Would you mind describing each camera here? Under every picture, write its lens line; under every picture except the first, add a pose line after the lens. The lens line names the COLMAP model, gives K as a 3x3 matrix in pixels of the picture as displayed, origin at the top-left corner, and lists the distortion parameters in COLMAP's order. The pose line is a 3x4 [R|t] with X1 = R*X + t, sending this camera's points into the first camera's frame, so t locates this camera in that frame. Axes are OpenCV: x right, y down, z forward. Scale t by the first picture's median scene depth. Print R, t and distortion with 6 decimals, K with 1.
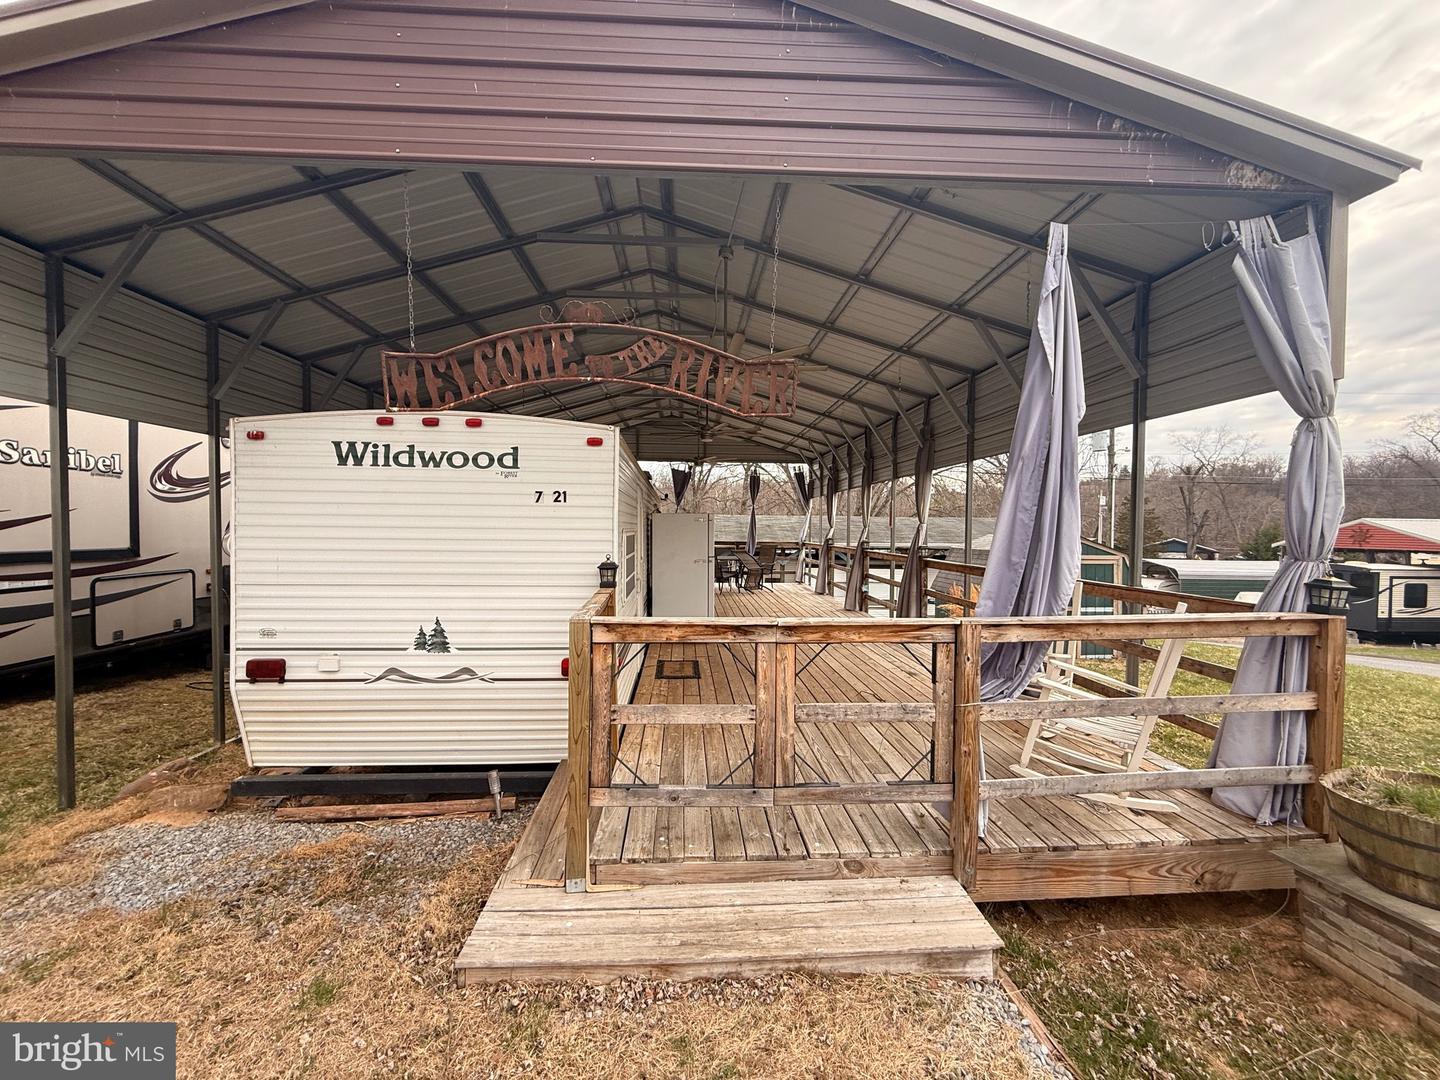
lens RADIAL K [[574.4, 0, 707.3], [0, 574.4, 535.7], [0, 0, 1]] dist [-0.008084, 0.000562]
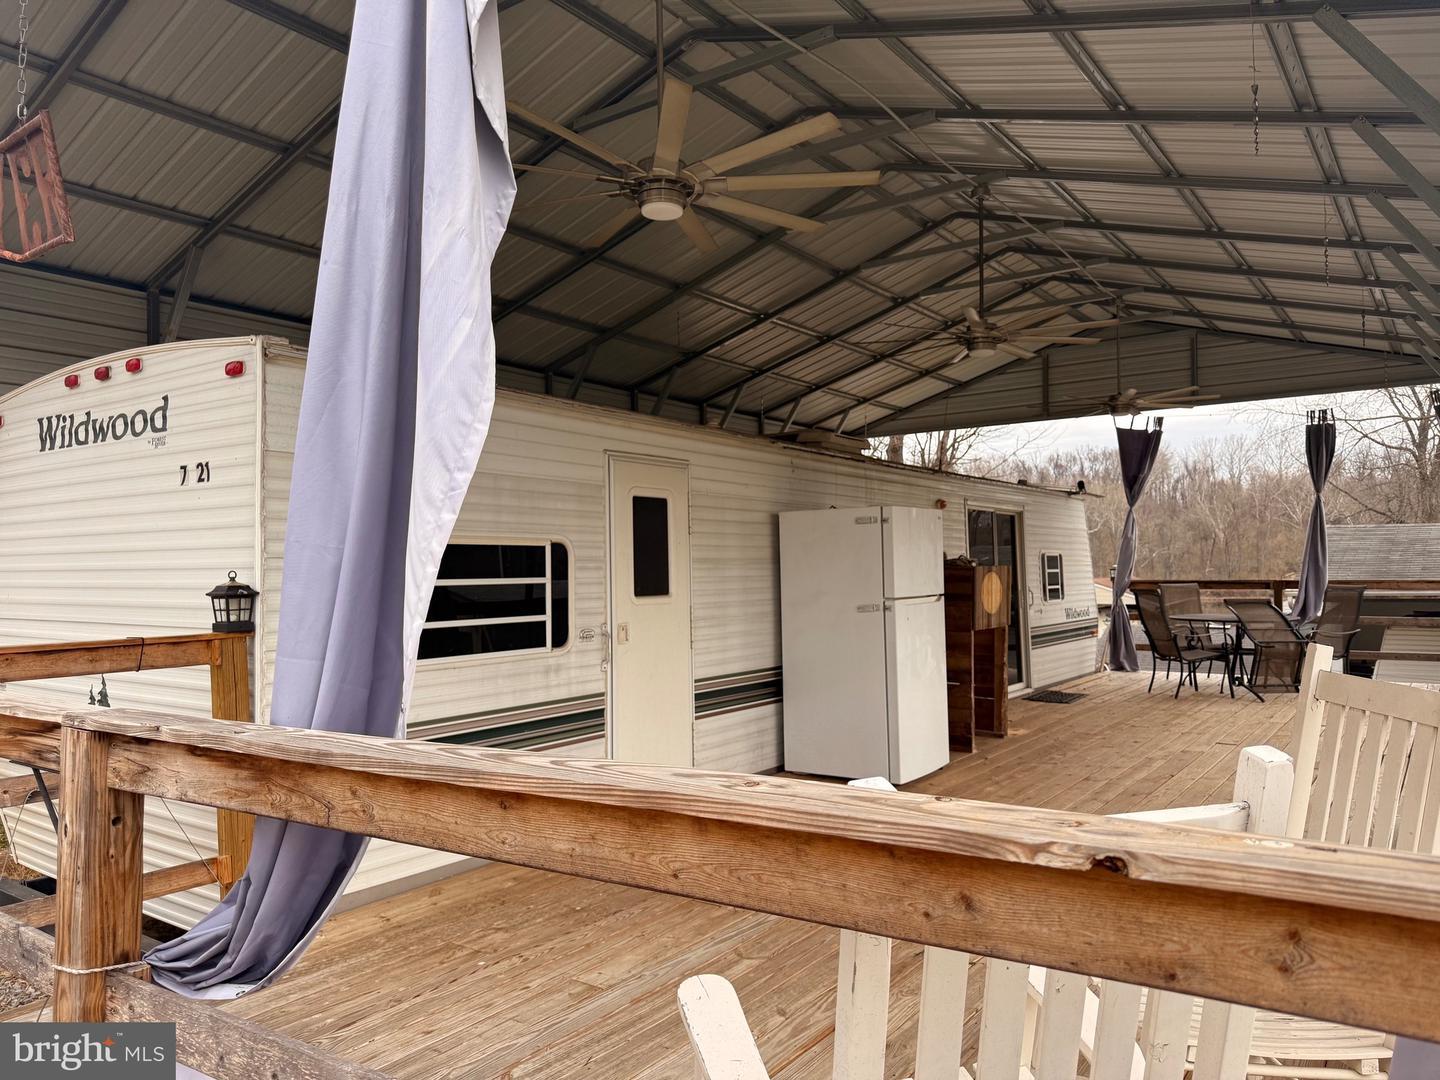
lens RADIAL K [[1019.3, 0, 715.9], [0, 1019.3, 532.8], [0, 0, 1]] dist [0.042810, -0.048287]
pose [[0.777985, -0.040190, -0.626996, 0.786540], [0.006739, 0.998428, -0.055636, 0.053487], [0.628247, 0.039059, 0.777033, 0.526715]]
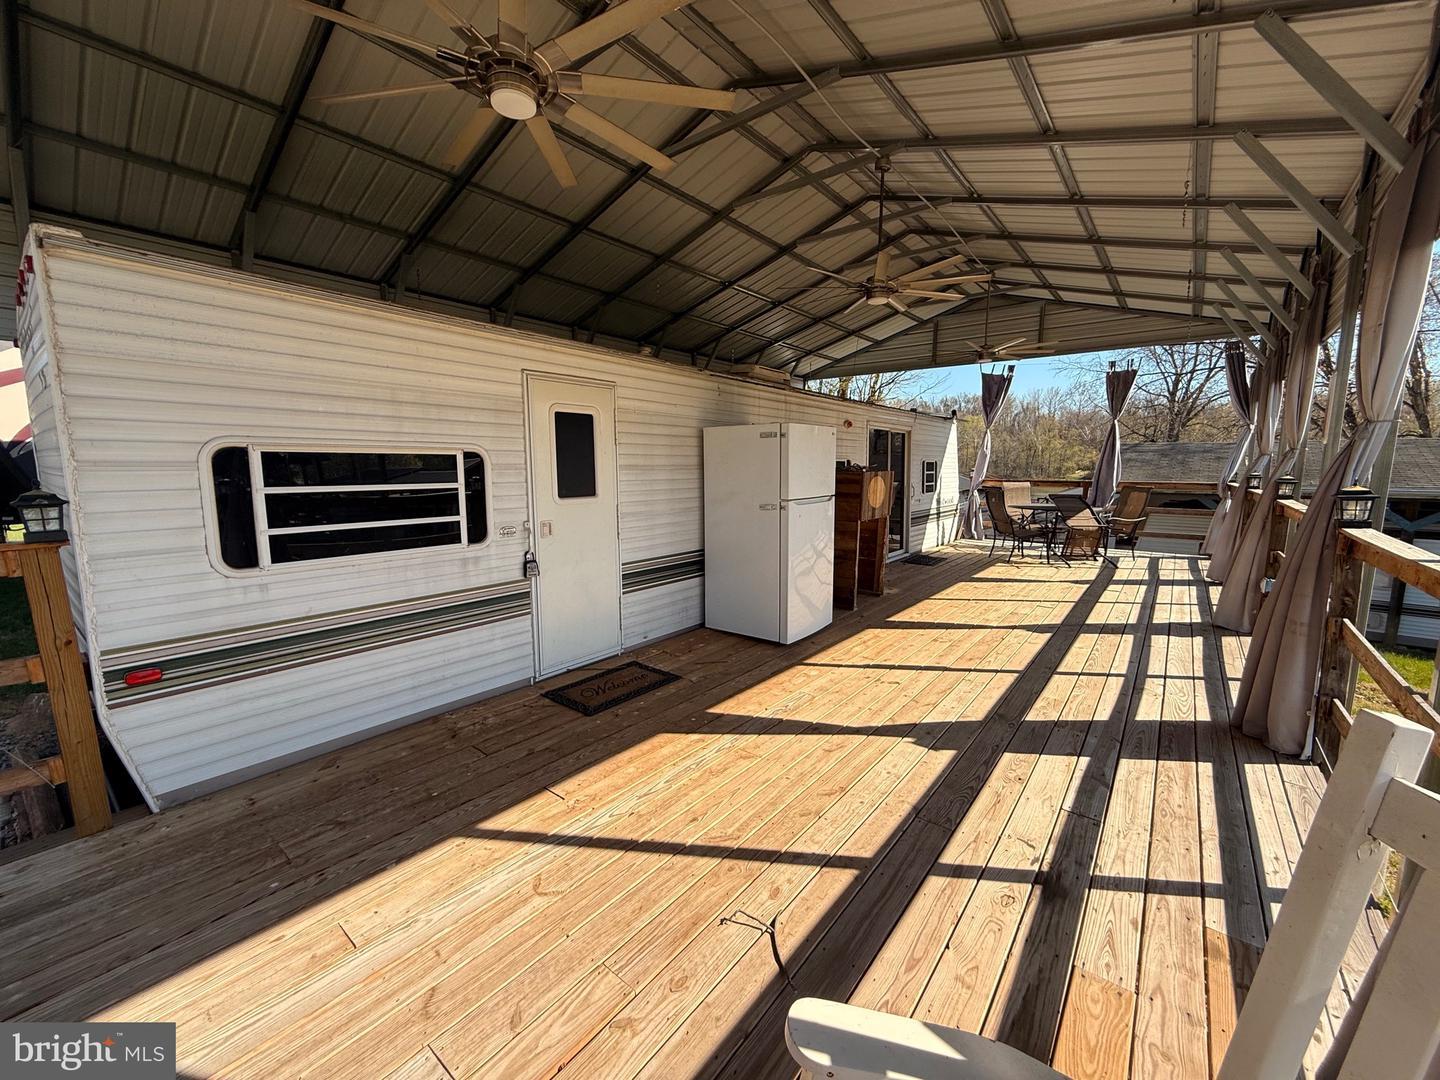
lens RADIAL K [[574.4, 0, 719.6], [0, 574.4, 533.7], [0, 0, 1]] dist [-0.008084, 0.000562]
pose [[0.748312, 0.073314, -0.659284, 0.636801], [-0.007831, 0.994781, 0.101735, 0.023404], [0.663301, -0.070967, 0.744980, 1.022445]]
